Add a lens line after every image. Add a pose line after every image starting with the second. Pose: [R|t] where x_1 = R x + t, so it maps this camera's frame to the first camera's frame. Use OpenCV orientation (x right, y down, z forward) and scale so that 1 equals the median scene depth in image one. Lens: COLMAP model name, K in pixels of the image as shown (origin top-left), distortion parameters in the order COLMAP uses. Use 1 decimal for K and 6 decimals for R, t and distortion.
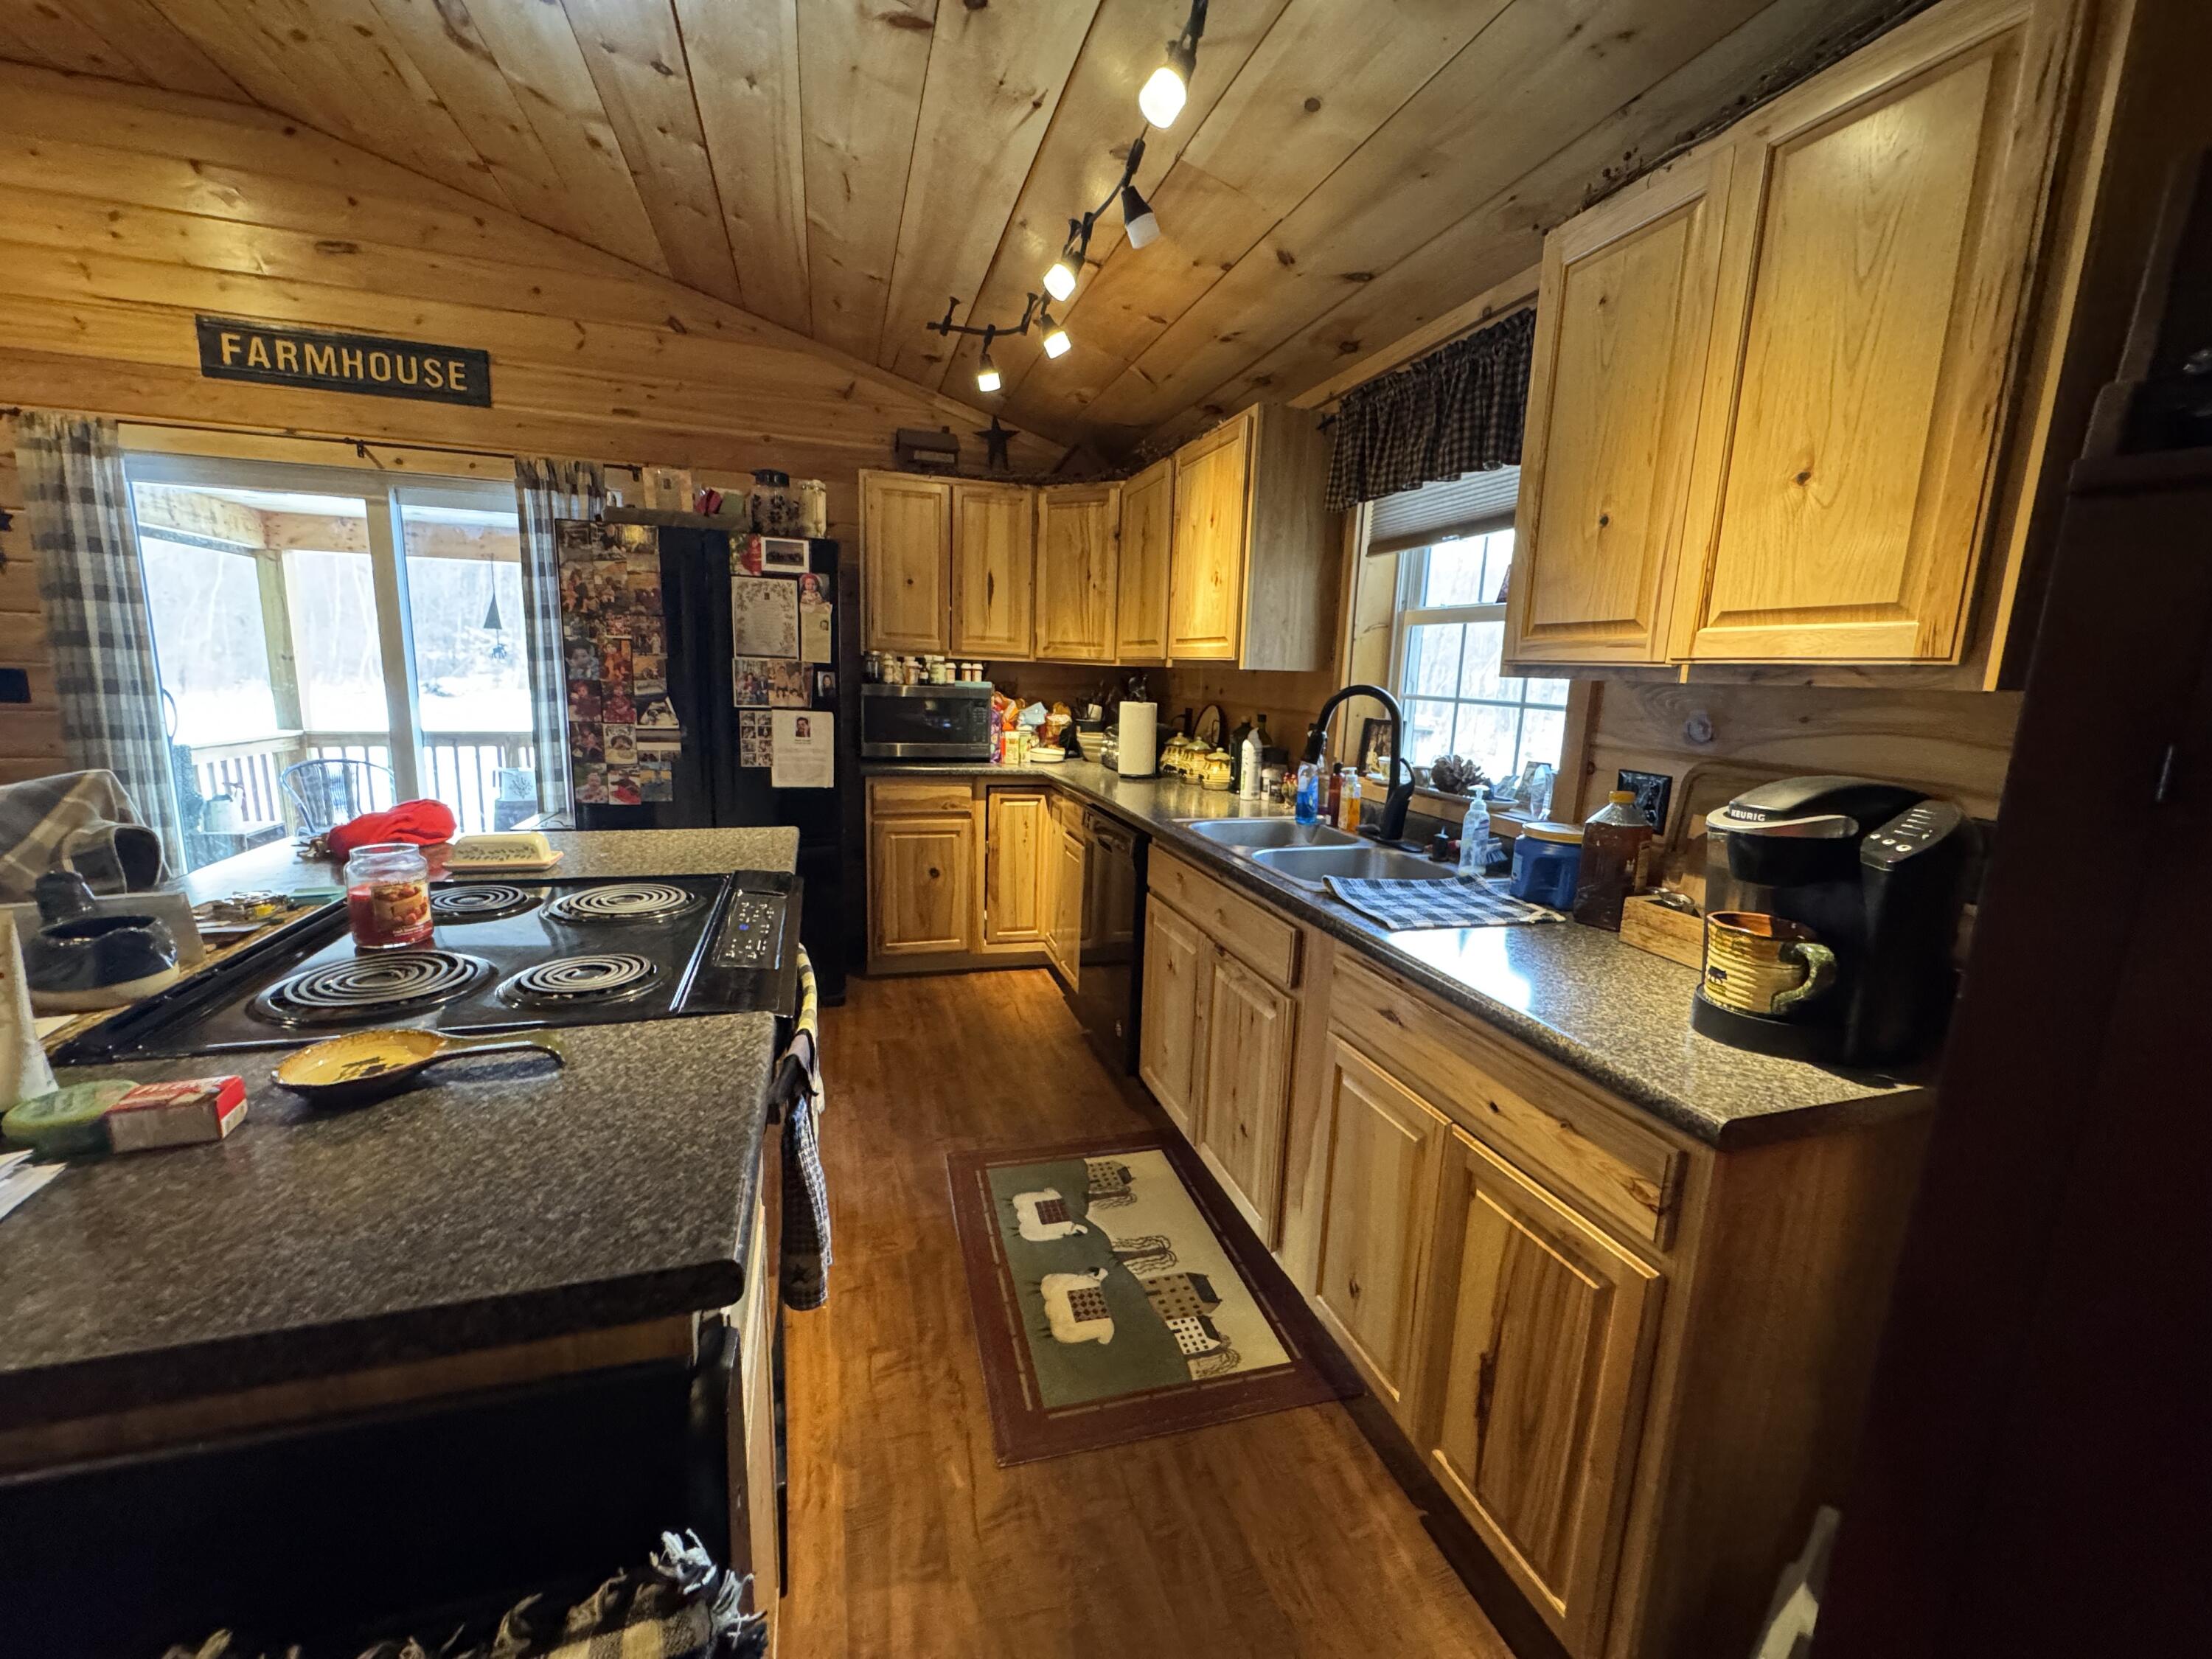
lens RADIAL K [[885.8, 0, 1101.5], [0, 885.8, 827.9], [0, 0, 1]] dist [-0.006198, 0.000632]
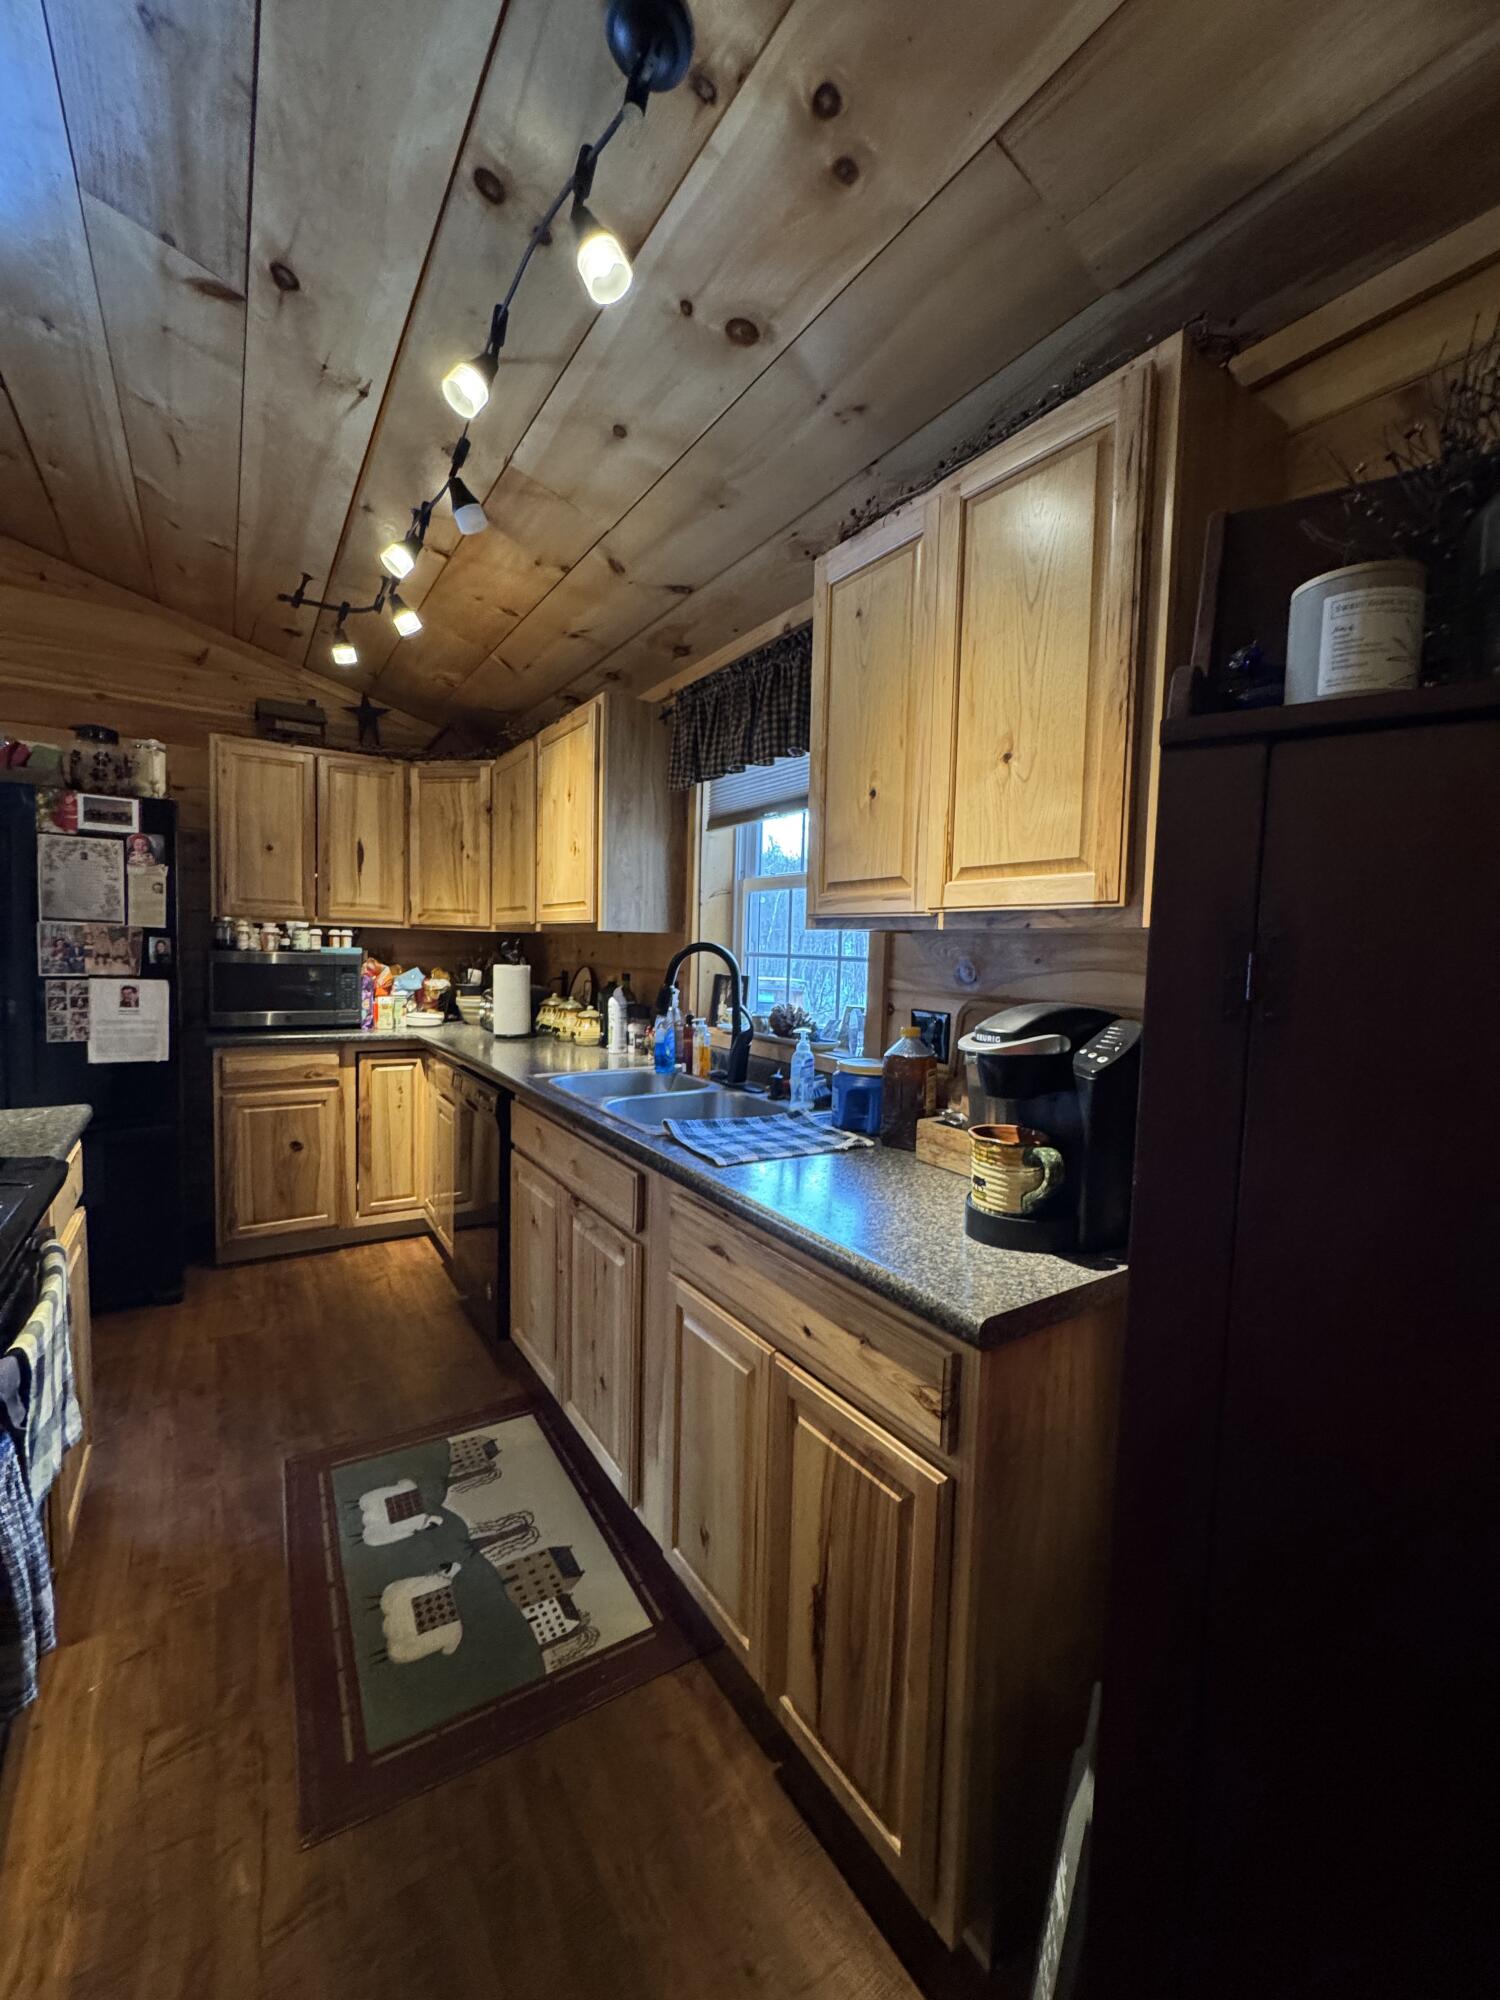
lens RADIAL K [[800.9, 0, 752.2], [0, 800.9, 999.1], [0, 0, 1]] dist [-0.006198, 0.000632]
pose [[0.959686, -0.025825, 0.279886, 0.086944], [0.055765, 0.993469, -0.099542, 0.012429], [-0.275488, 0.111137, 0.954859, 0.052238]]
